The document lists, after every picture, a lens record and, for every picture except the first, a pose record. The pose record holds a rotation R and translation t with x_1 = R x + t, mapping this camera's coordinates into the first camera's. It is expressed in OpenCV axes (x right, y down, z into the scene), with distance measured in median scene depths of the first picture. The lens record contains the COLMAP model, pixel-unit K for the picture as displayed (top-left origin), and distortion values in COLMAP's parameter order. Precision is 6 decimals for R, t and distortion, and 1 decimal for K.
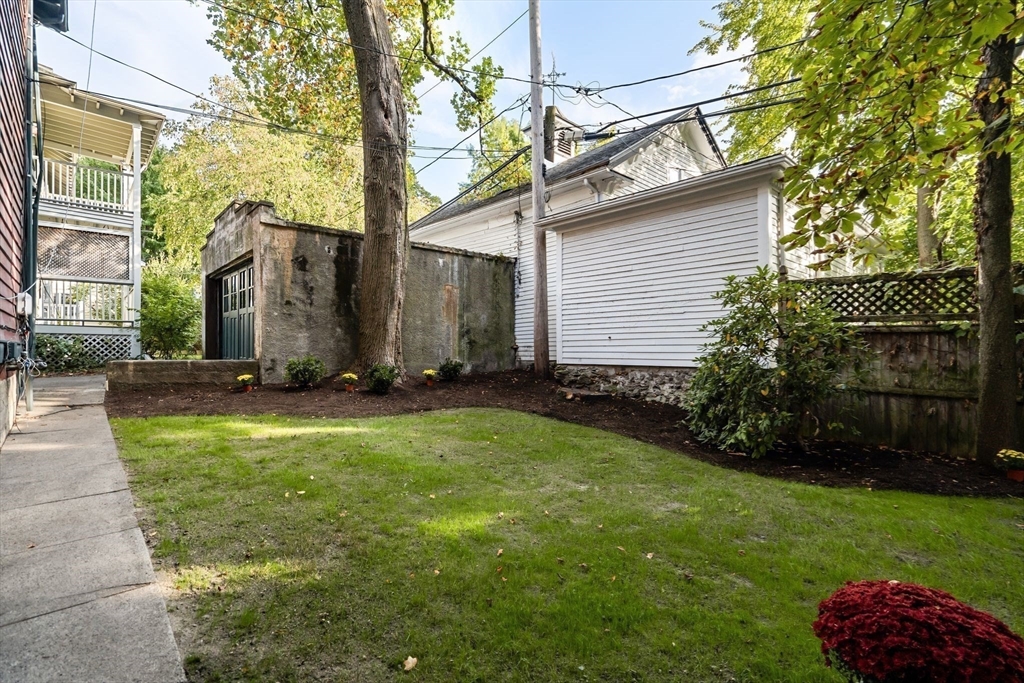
lens RADIAL K [[468.6, 0, 514.2], [0, 468.6, 347.2], [0, 0, 1]] dist [-0.001898, 0.000389]
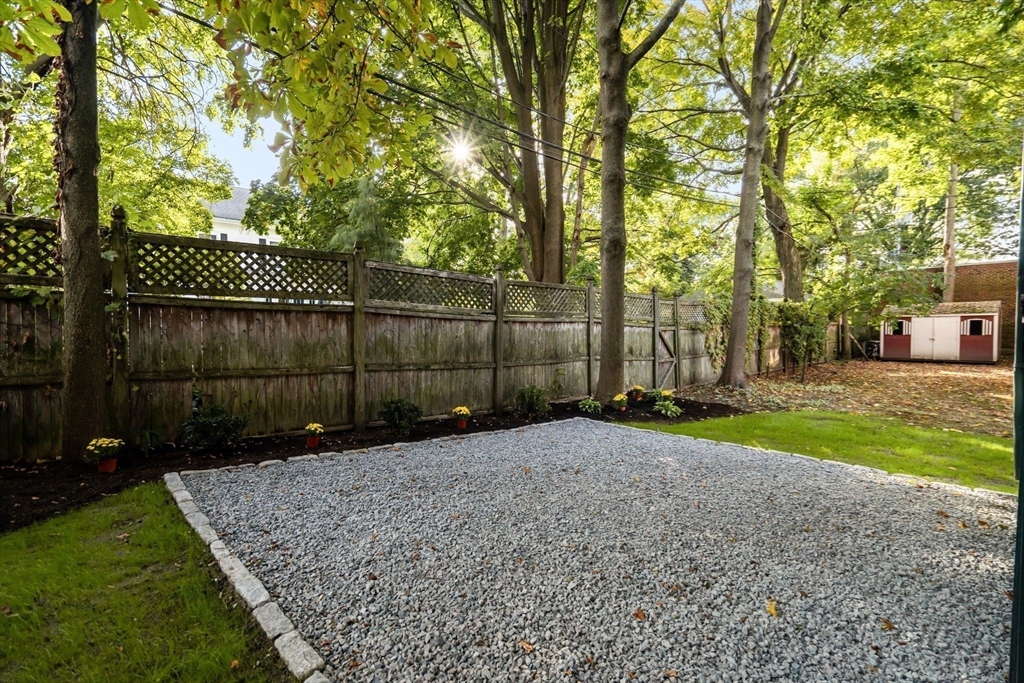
lens RADIAL K [[468.6, 0, 514.4], [0, 468.6, 339.9], [0, 0, 1]] dist [-0.001898, 0.000389]
pose [[0.010927, -0.024257, 0.999646, 0.183509], [-0.007067, 0.999679, 0.024335, 0.009900], [-0.999915, -0.007331, 0.010752, 0.200406]]
